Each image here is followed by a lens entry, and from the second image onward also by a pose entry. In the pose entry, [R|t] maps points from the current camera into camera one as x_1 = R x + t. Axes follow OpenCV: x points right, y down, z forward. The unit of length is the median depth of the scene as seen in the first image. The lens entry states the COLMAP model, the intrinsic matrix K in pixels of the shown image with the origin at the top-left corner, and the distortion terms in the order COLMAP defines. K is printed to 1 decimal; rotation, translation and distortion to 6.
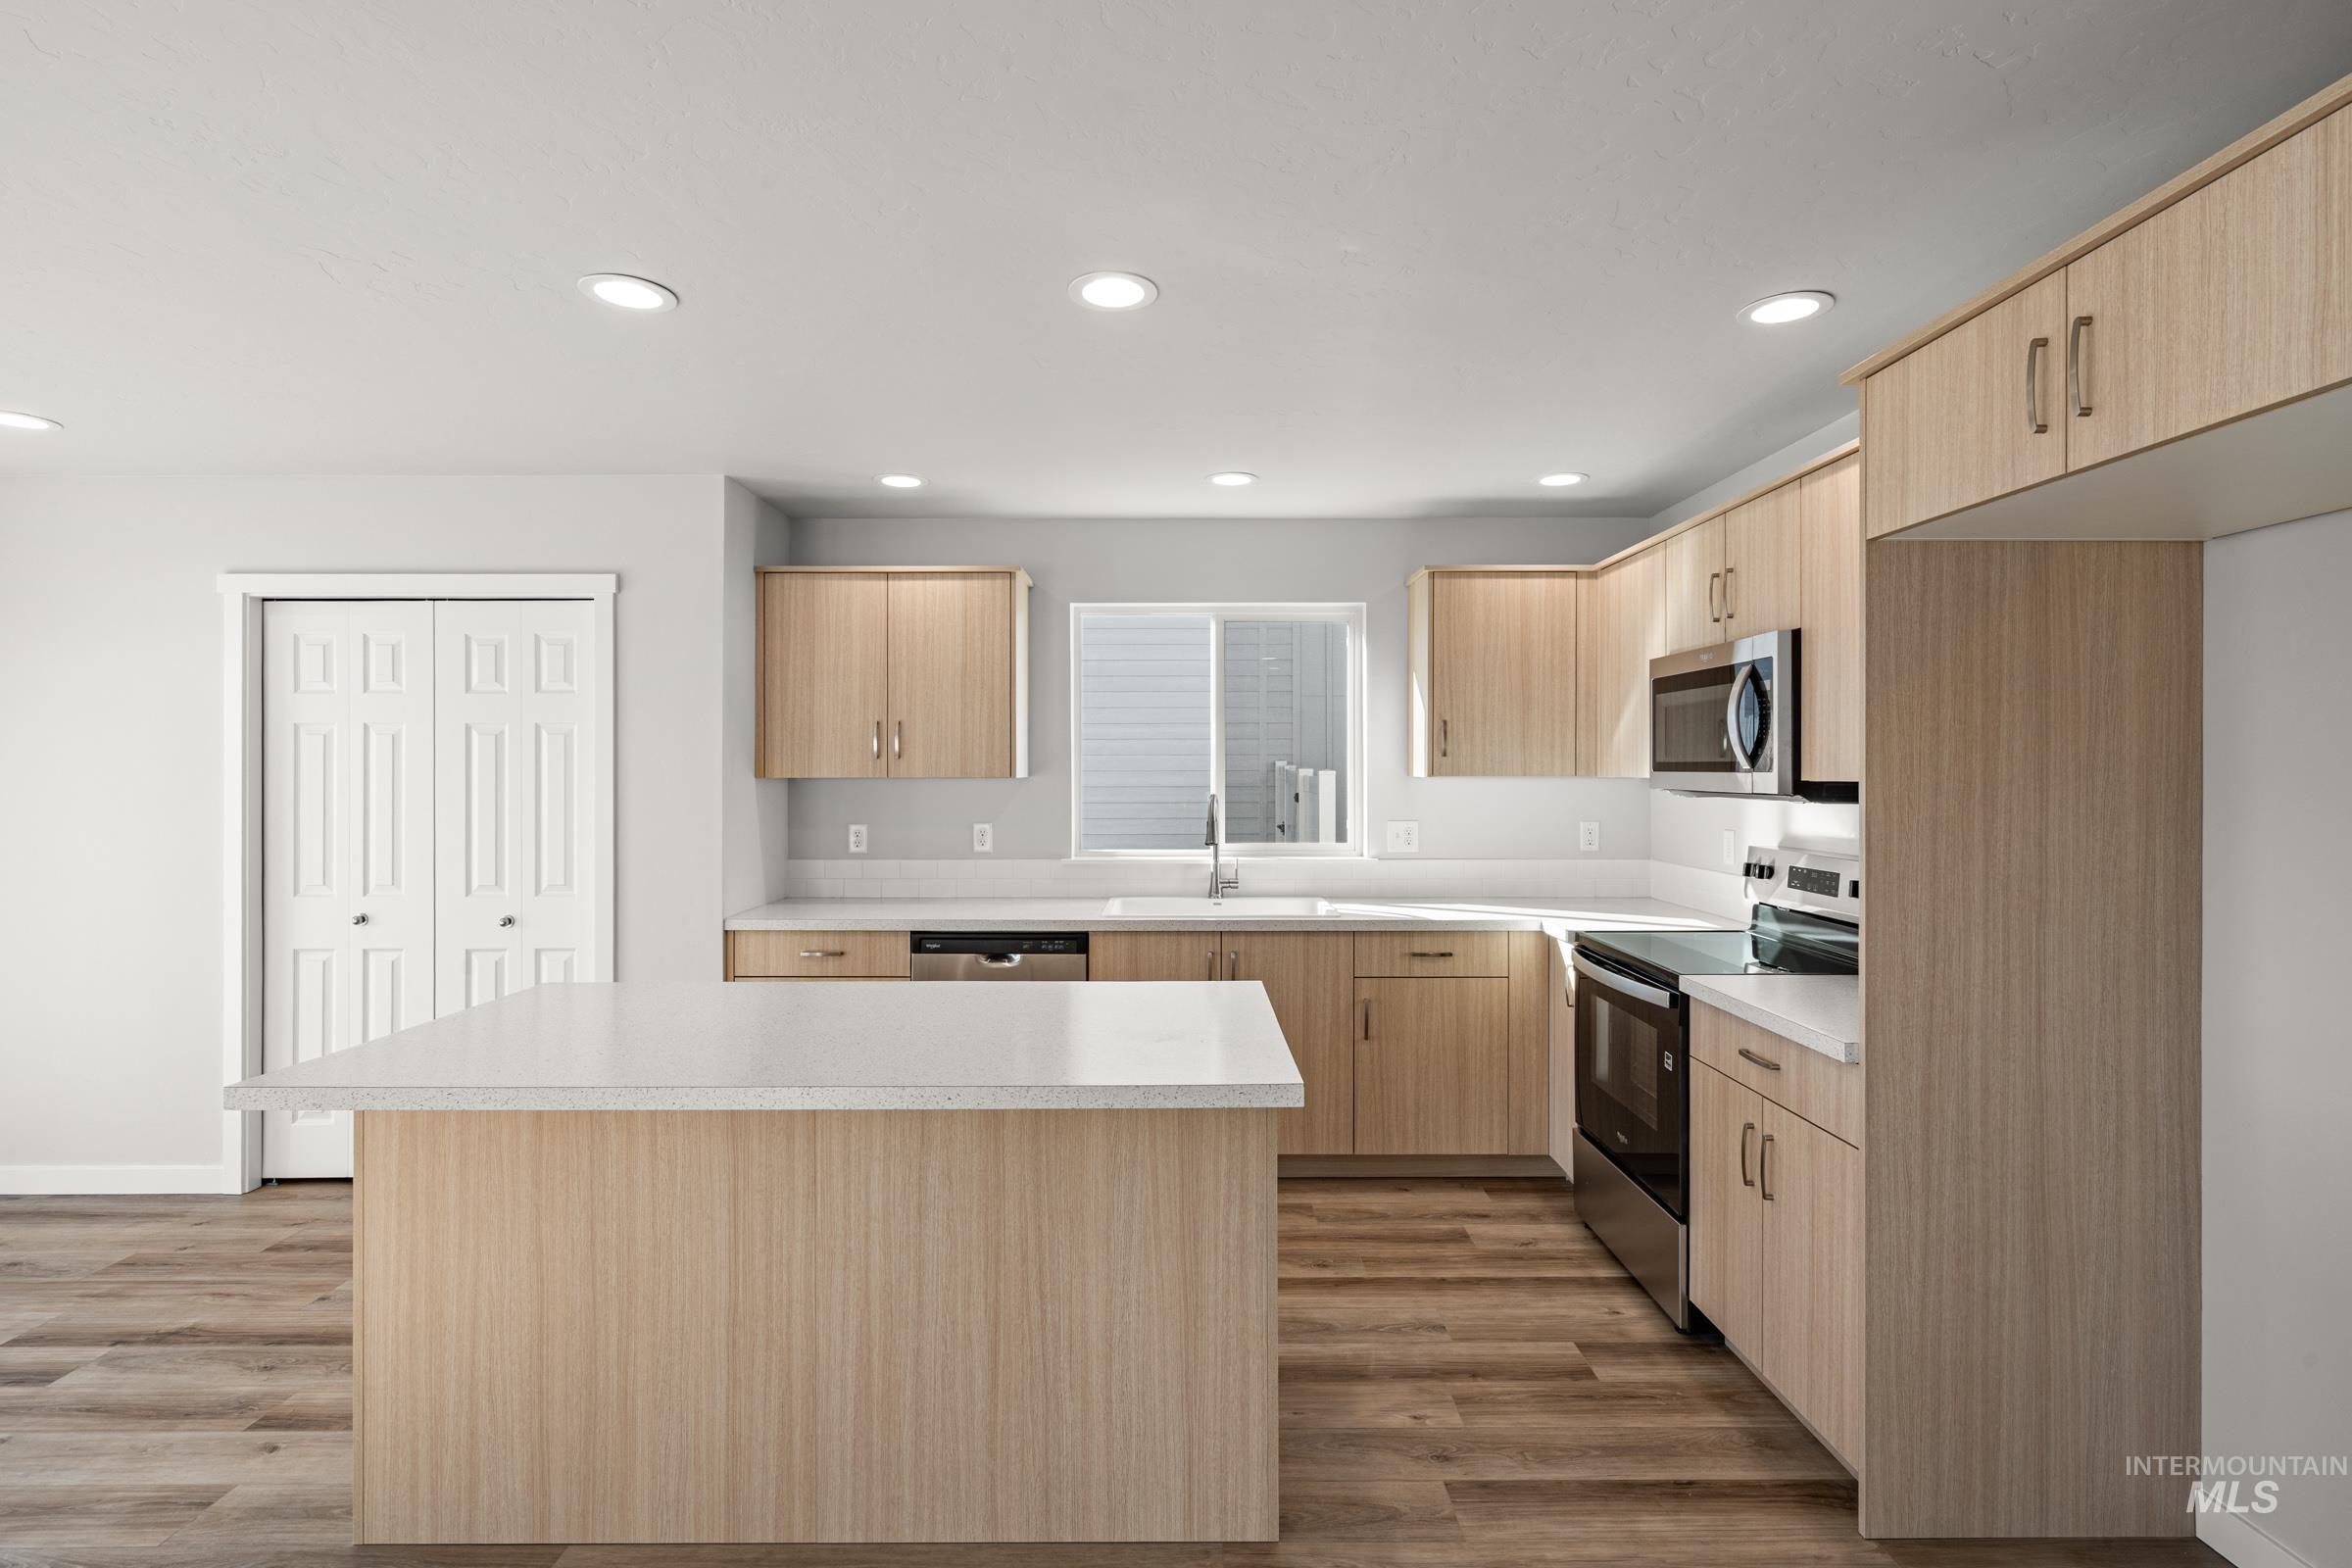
lens RADIAL K [[1114.0, 0, 1182.5], [0, 1114.0, 764.9], [0, 0, 1]] dist [-0.001078, 0.001225]
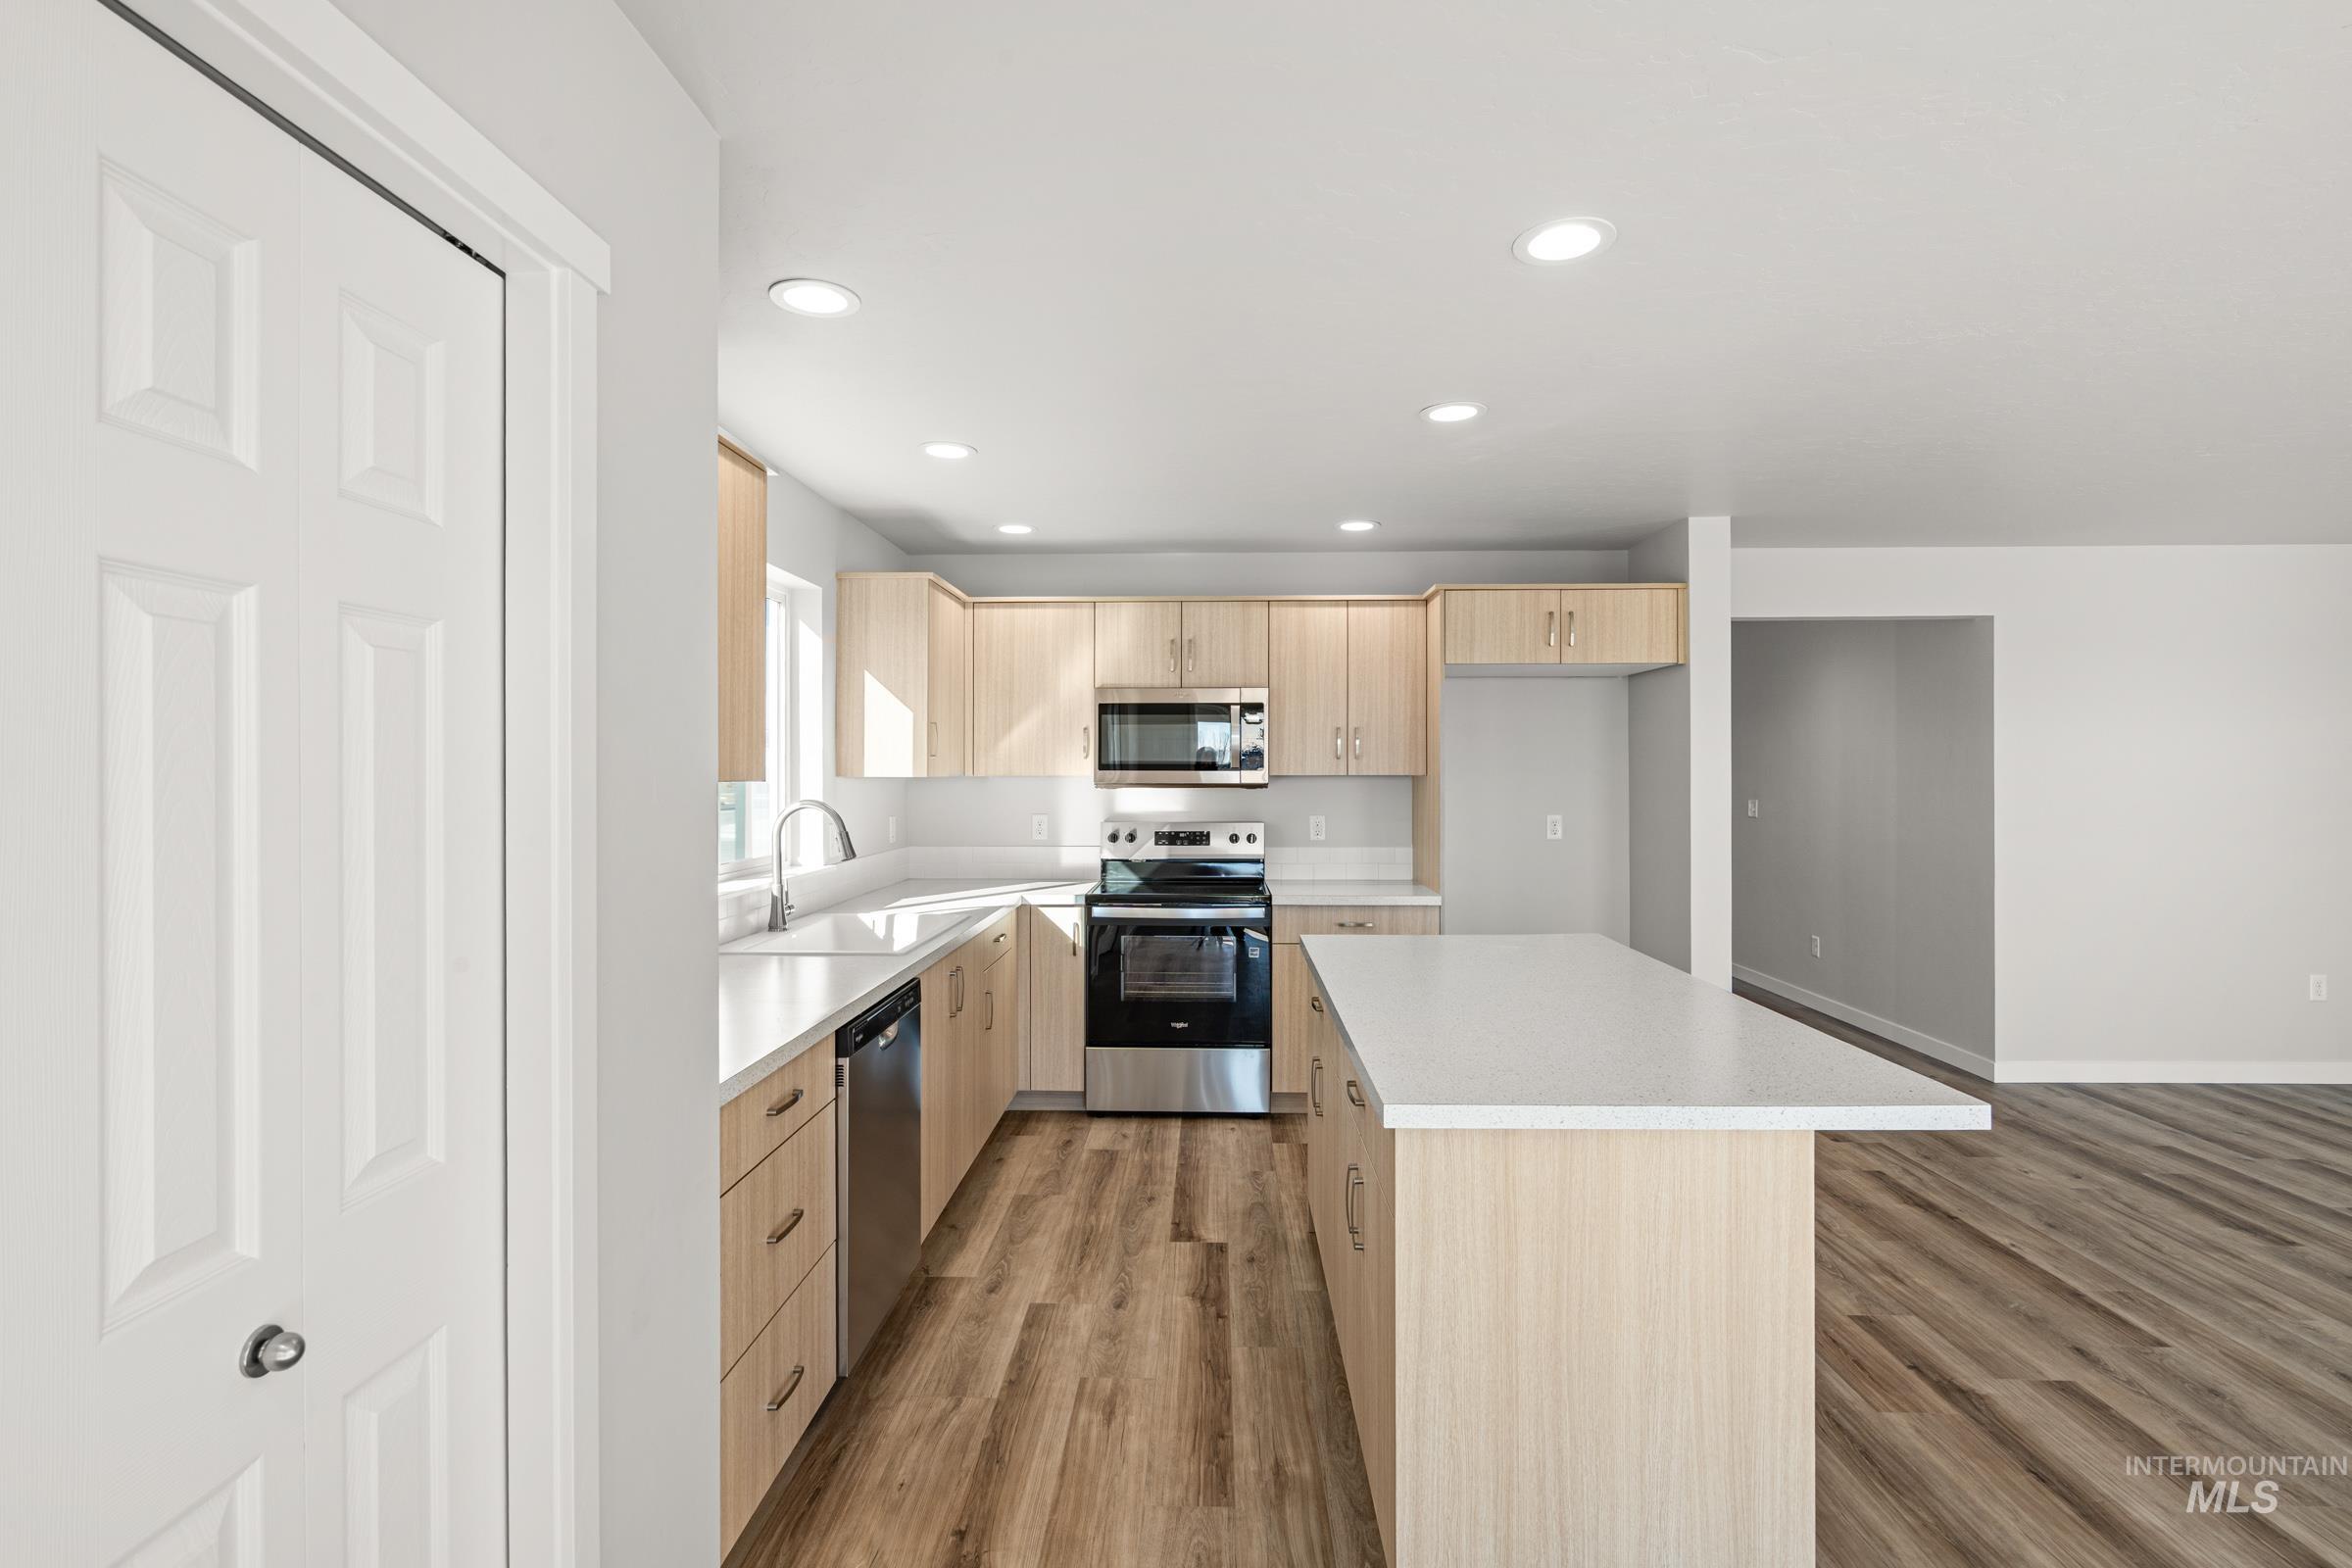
lens RADIAL K [[1114.0, 0, 1179.8], [0, 1114.0, 769.6], [0, 0, 1]] dist [-0.001078, 0.001225]
pose [[0.035851, 0.001050, 0.999357, -0.868919], [-0.002854, 0.999995, -0.000948, 0.005074], [-0.999353, -0.002818, 0.035854, 0.787266]]
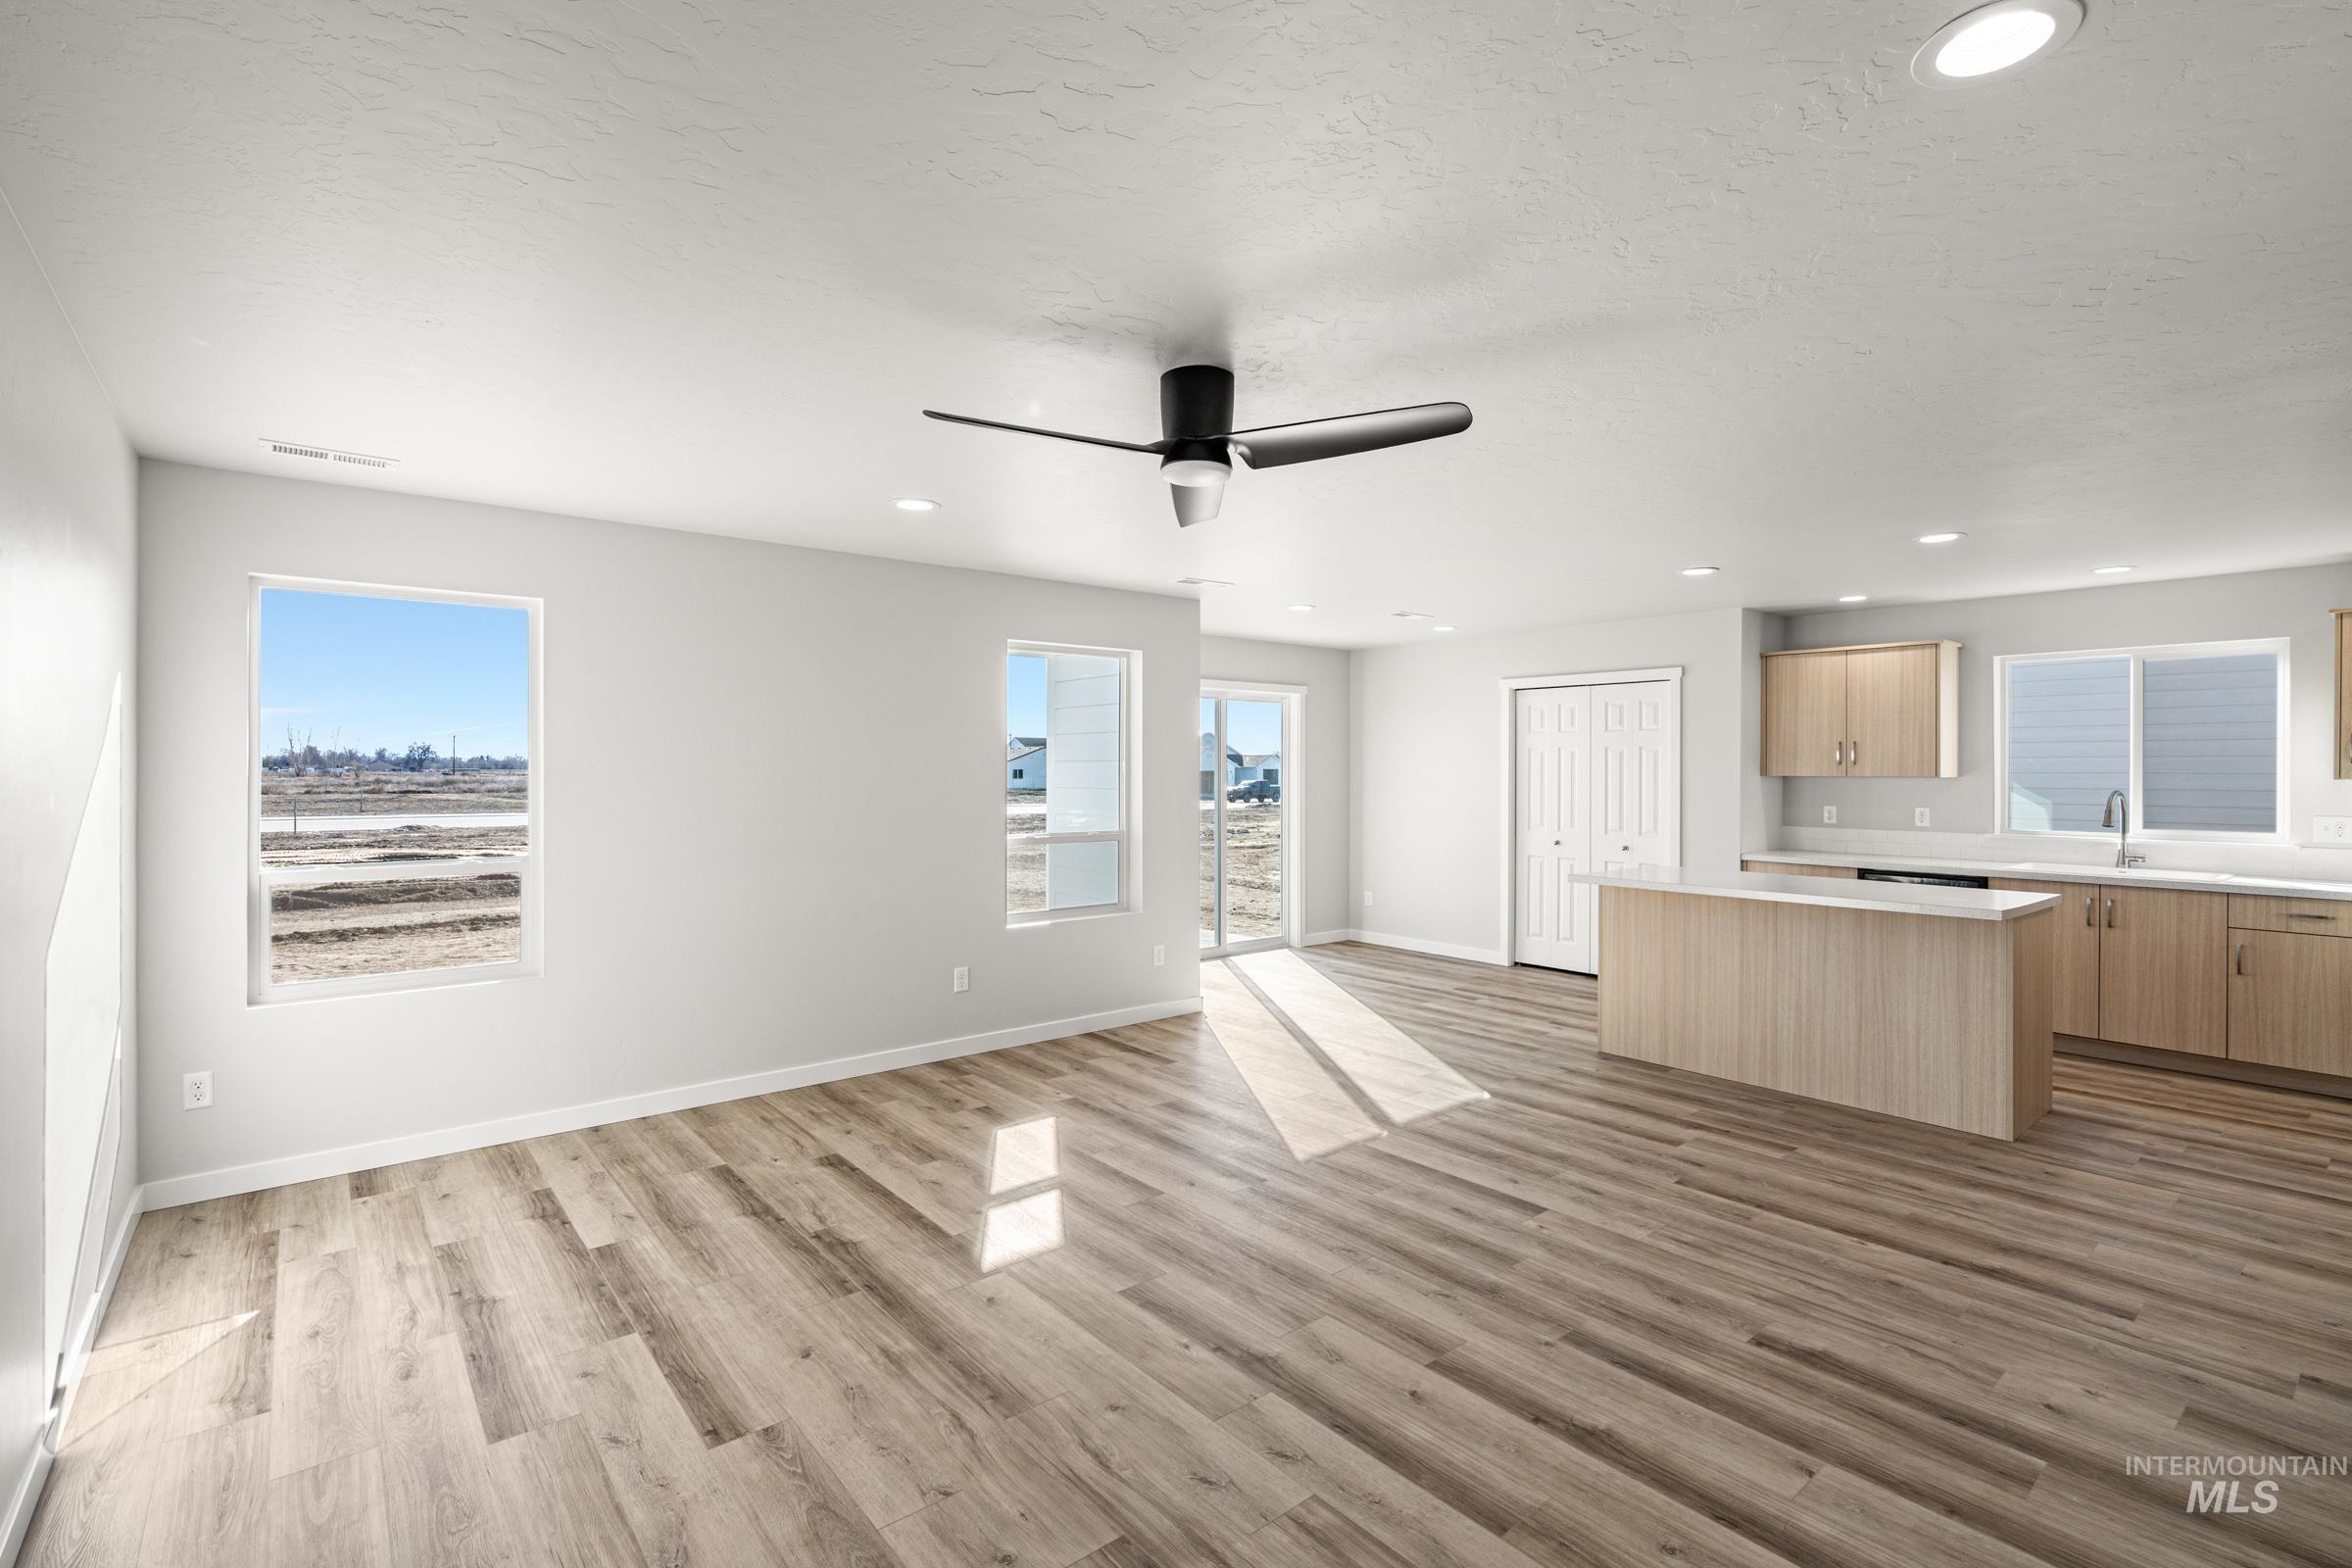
lens RADIAL K [[1072.2, 0, 1169.2], [0, 1072.2, 762.8], [0, 0, 1]] dist [-0.006701, 0.001891]
pose [[0.629886, -0.000116, -0.776688, 0.351550], [-0.002852, 0.999993, -0.002462, -0.001867], [0.776683, 0.003766, 0.629881, -0.812912]]
